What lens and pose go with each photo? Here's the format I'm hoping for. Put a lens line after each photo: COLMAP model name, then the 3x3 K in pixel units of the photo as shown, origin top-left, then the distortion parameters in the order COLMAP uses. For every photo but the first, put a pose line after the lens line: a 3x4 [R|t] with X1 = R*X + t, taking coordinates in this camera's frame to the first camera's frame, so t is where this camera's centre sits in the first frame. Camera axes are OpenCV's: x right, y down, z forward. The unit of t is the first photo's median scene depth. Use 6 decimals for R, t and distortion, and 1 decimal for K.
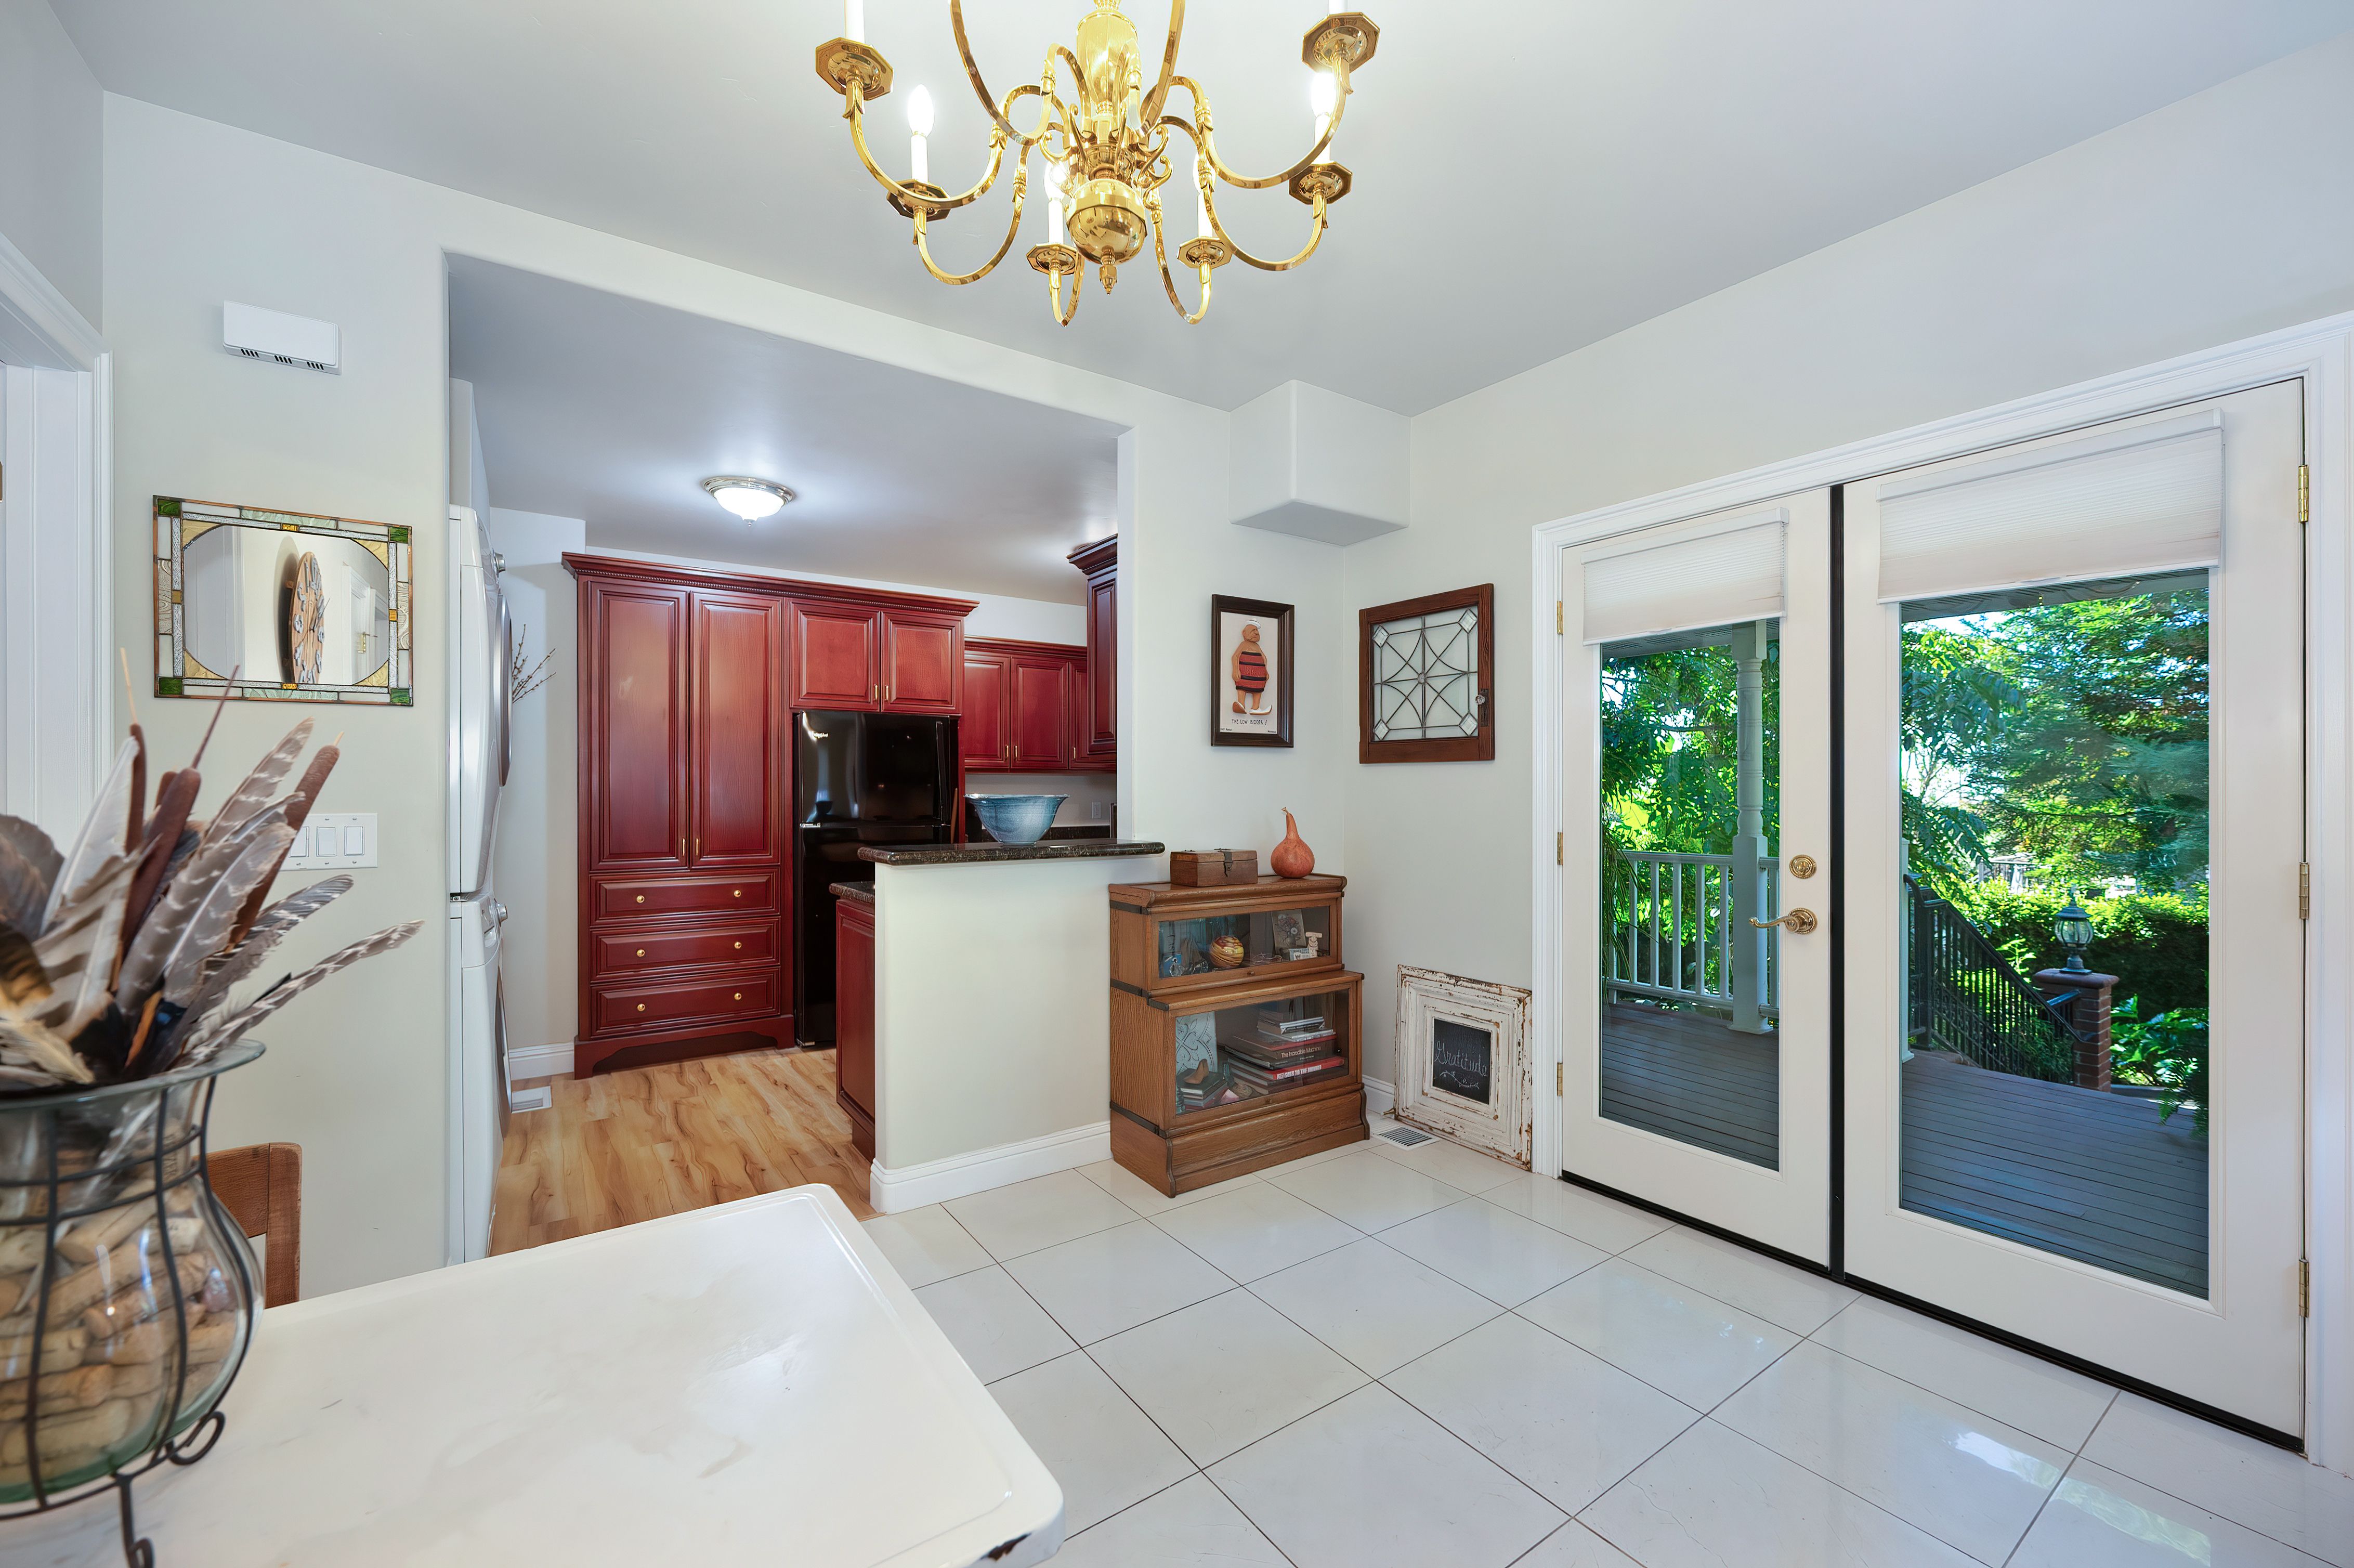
lens RADIAL K [[923.6, 0, 1183.3], [0, 923.6, 790.1], [0, 0, 1]] dist [-0.009213, 0.000367]
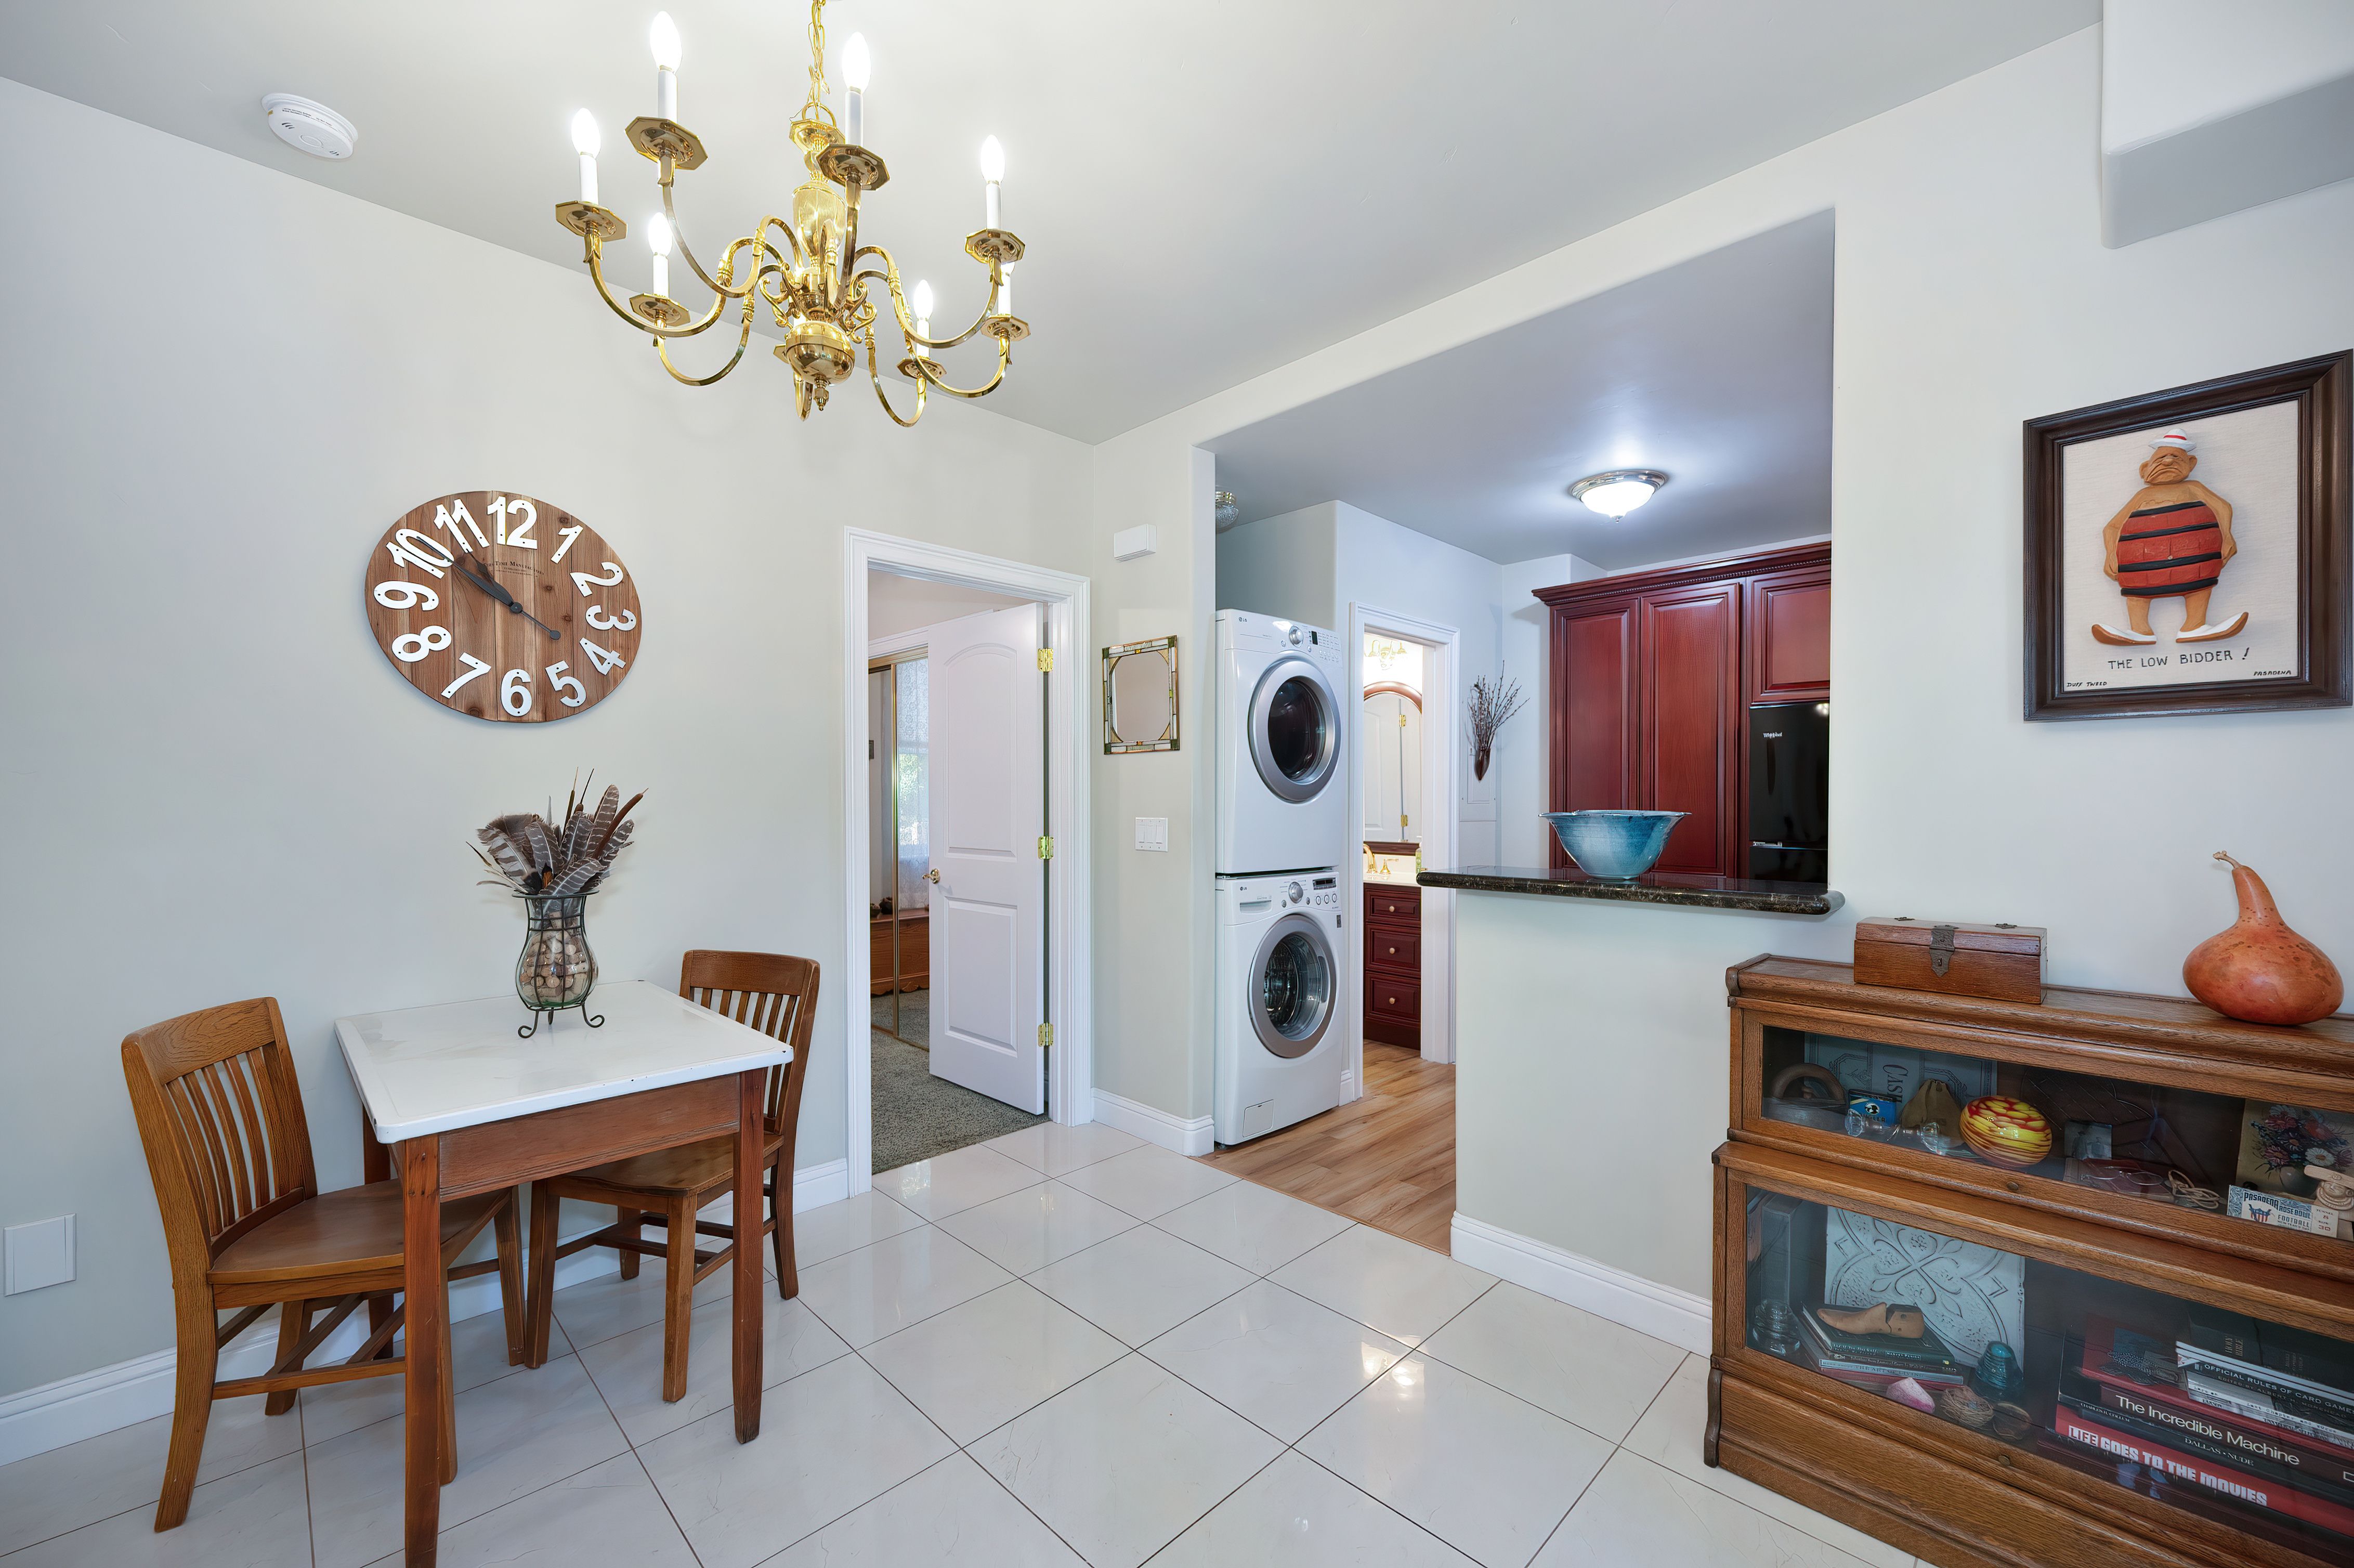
lens RADIAL K [[923.6, 0, 1192.8], [0, 923.6, 798.2], [0, 0, 1]] dist [-0.009213, 0.000367]
pose [[0.182877, 0.000968, -0.983135, 0.439197], [0.002495, 0.999996, 0.001449, -0.007259], [0.983133, -0.002718, 0.182874, 0.455371]]
